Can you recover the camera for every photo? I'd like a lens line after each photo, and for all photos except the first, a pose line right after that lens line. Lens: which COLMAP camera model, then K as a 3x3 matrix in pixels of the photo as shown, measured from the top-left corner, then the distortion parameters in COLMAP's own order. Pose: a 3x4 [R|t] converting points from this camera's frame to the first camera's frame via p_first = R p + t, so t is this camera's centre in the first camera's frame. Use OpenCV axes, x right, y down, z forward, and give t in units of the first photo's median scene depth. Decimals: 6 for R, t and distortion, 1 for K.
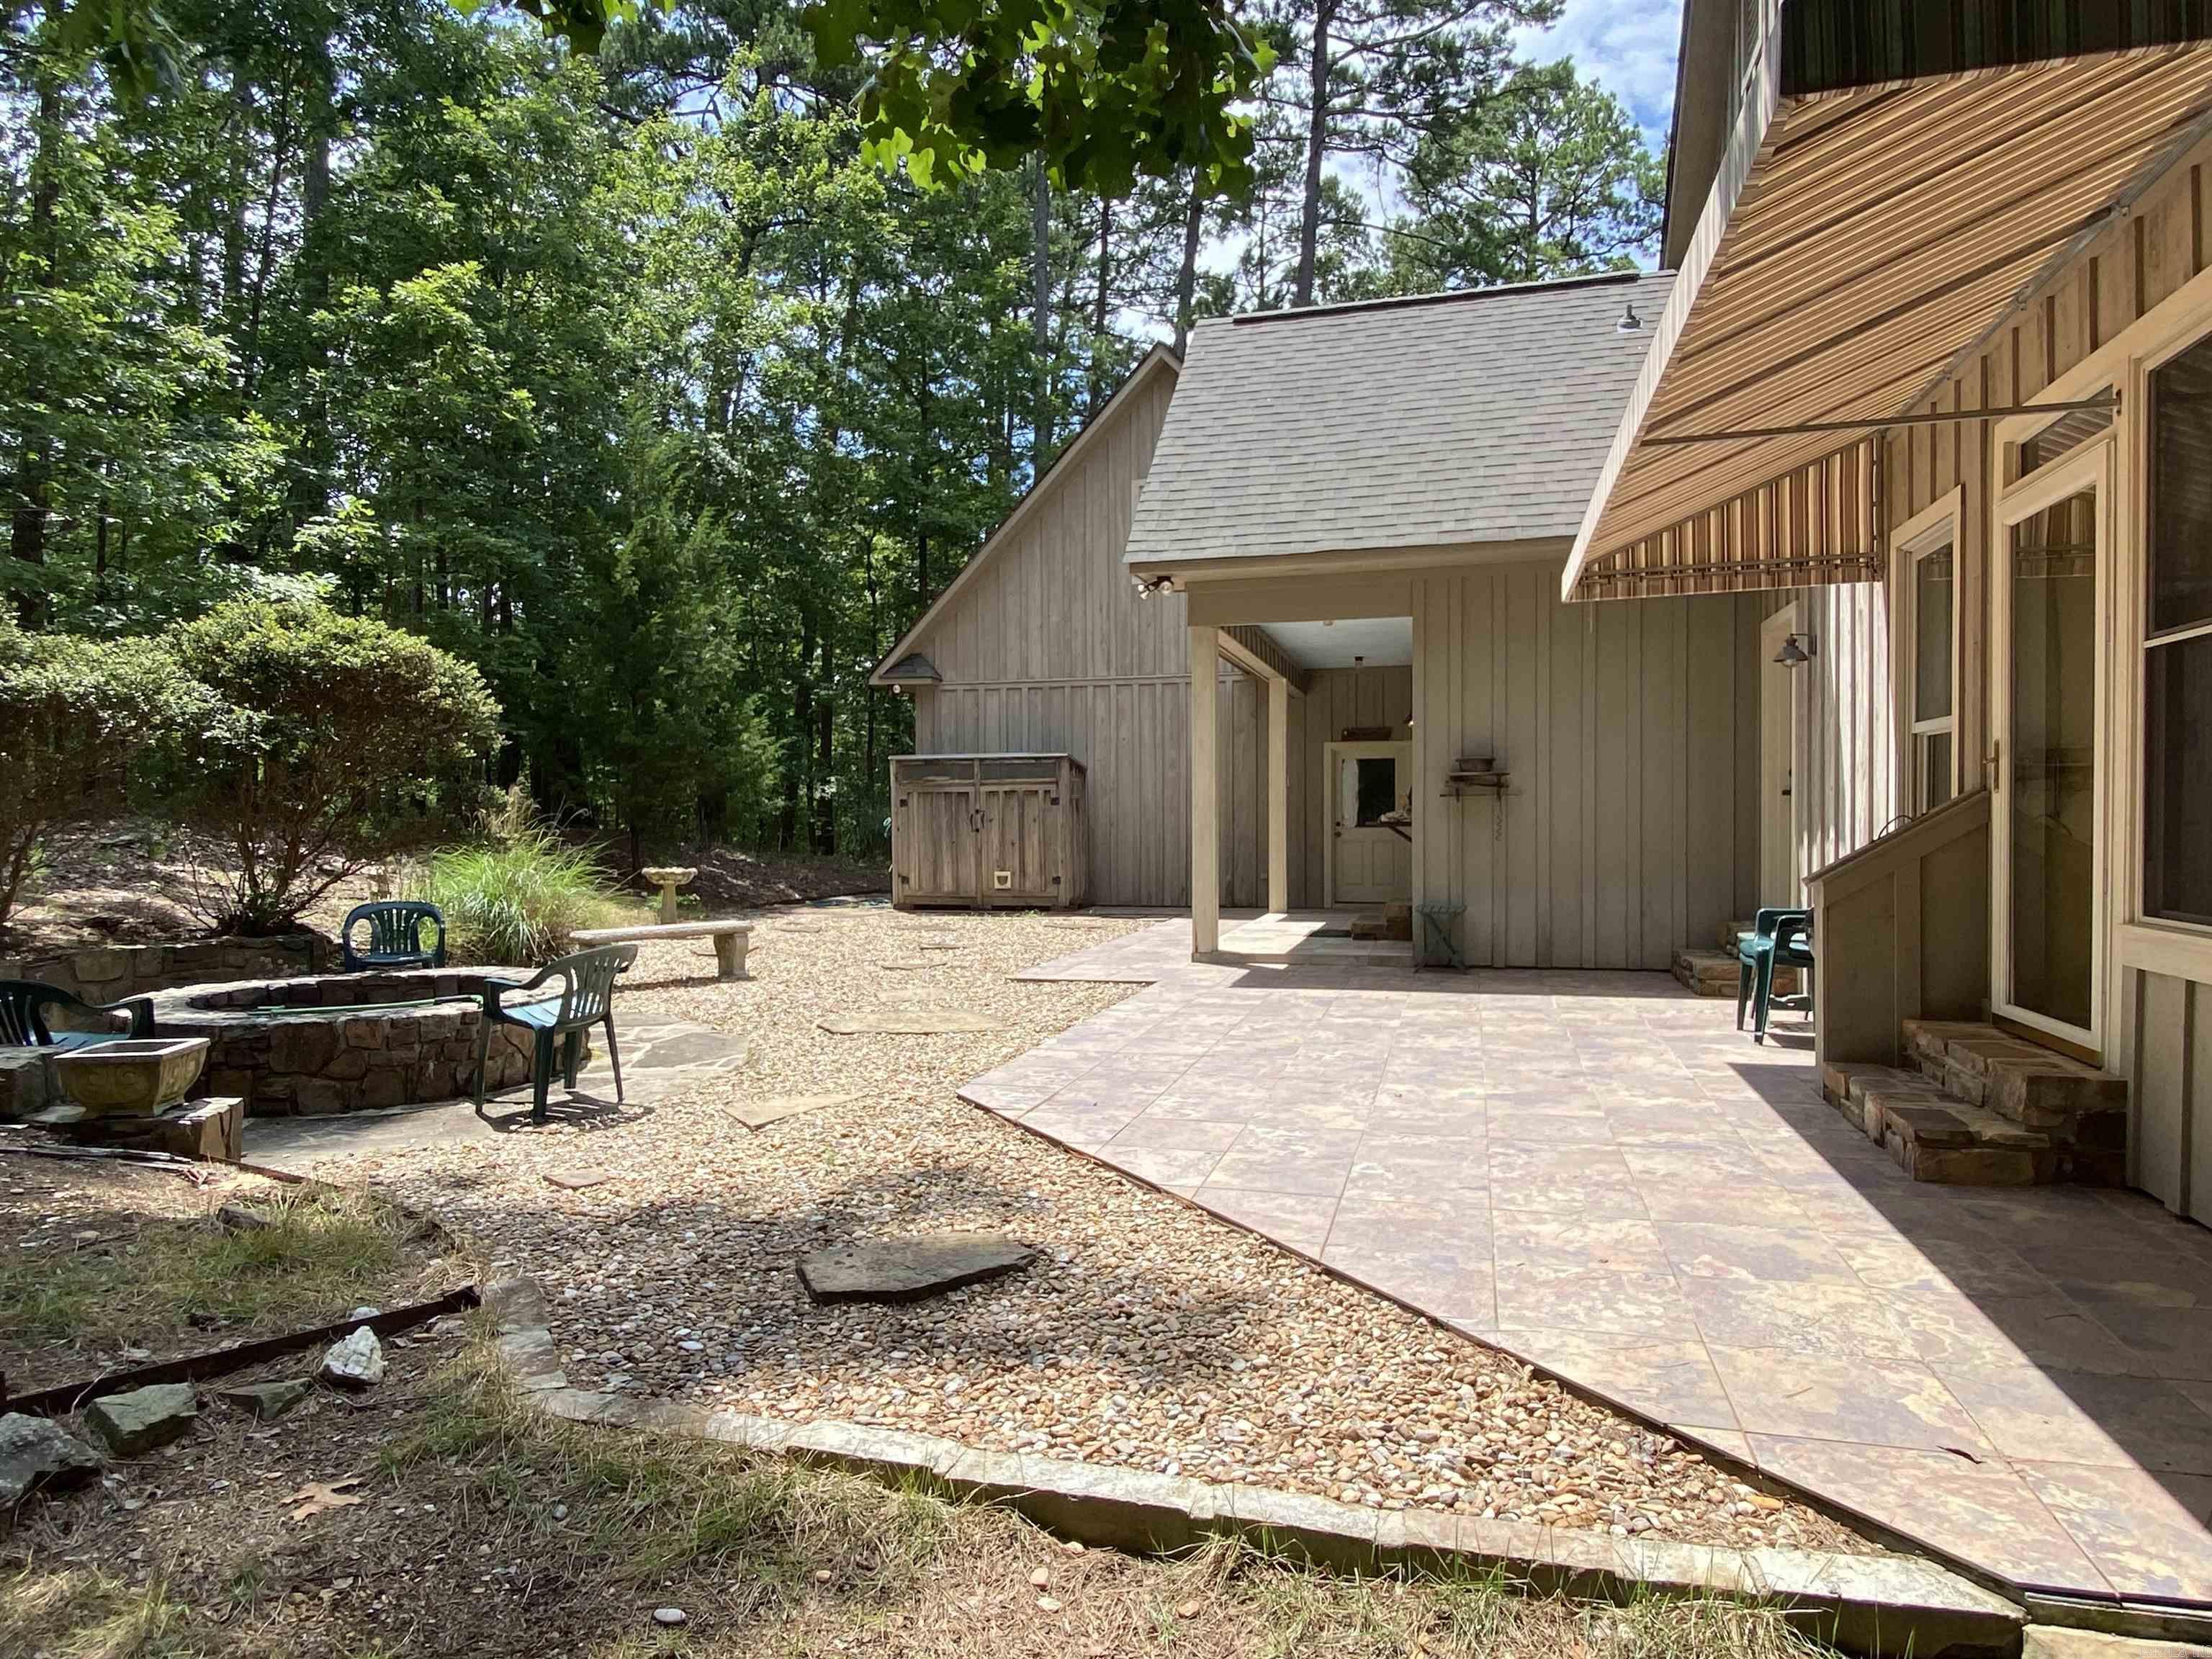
lens RADIAL K [[1275.1, 0, 1142.4], [0, 1275.1, 835.9], [0, 0, 1]] dist [-0.001216, -0.000696]
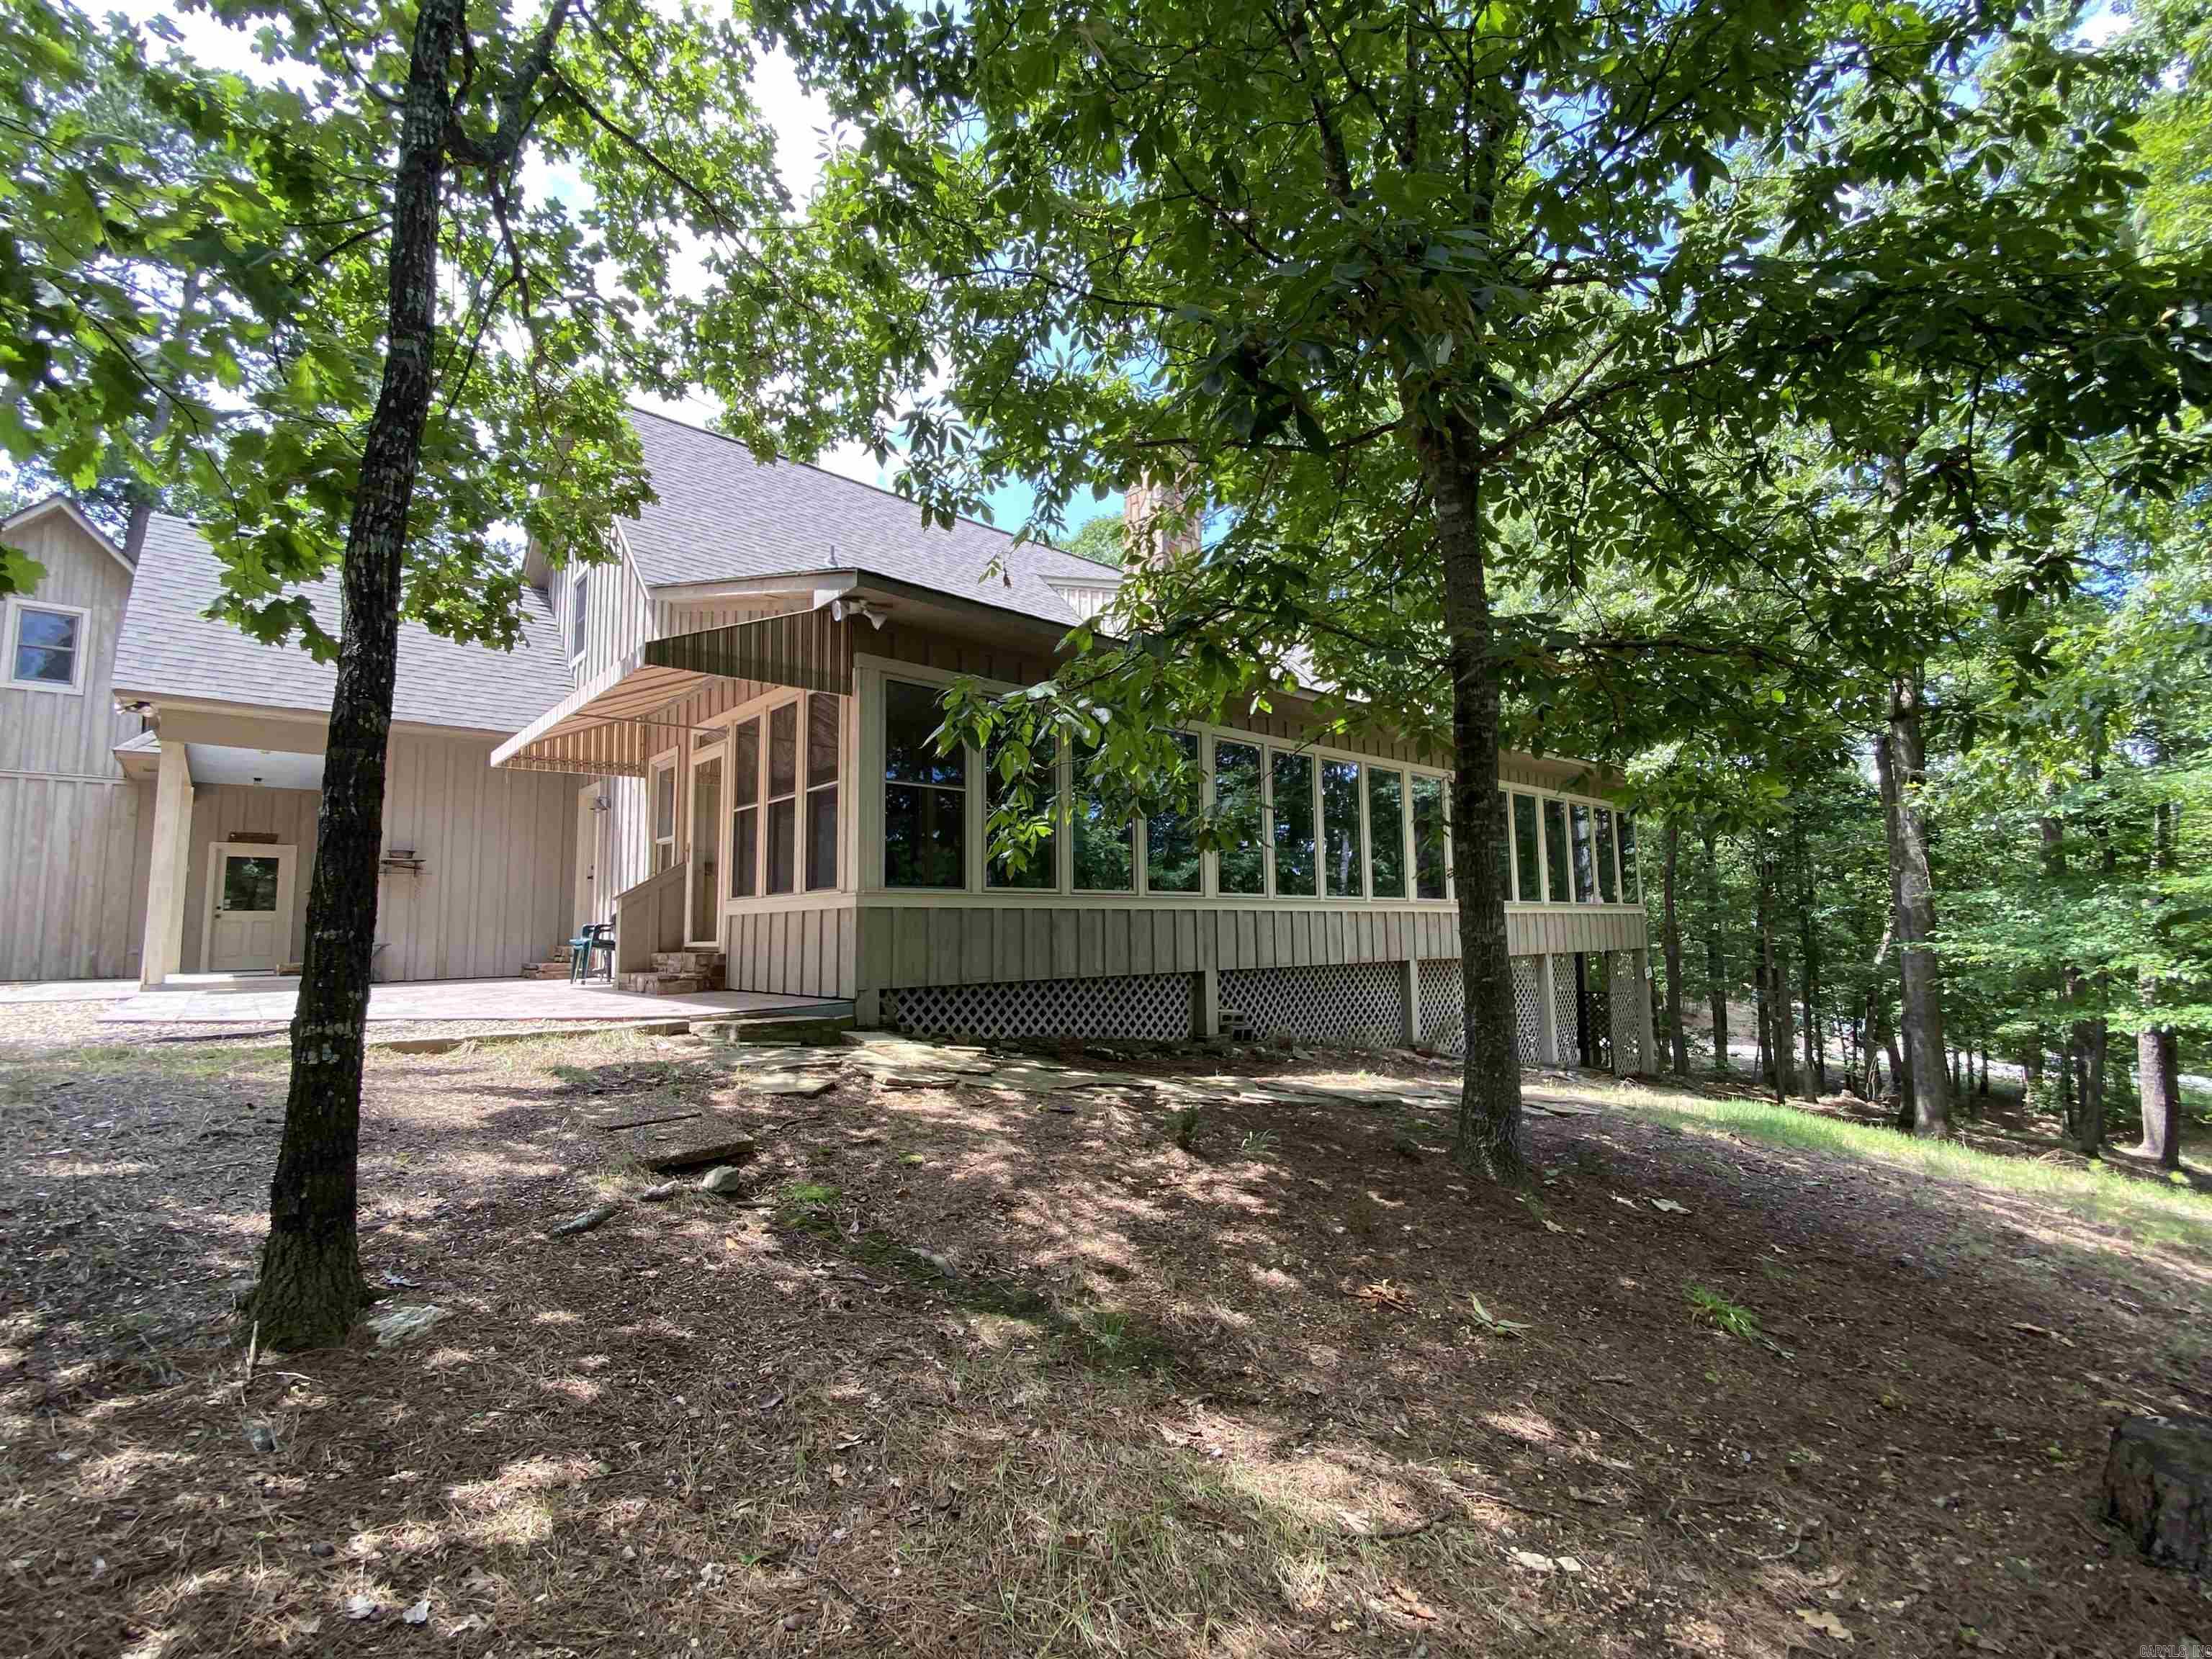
lens RADIAL K [[964.5, 0, 1106.0], [0, 964.5, 829.5], [0, 0, 1]] dist [-0.000020, -0.000077]
pose [[0.537732, 0.091990, 0.838083, -0.464057], [0.025154, 0.991837, -0.125006, 0.144312], [-0.842741, 0.088301, 0.531028, -0.677512]]
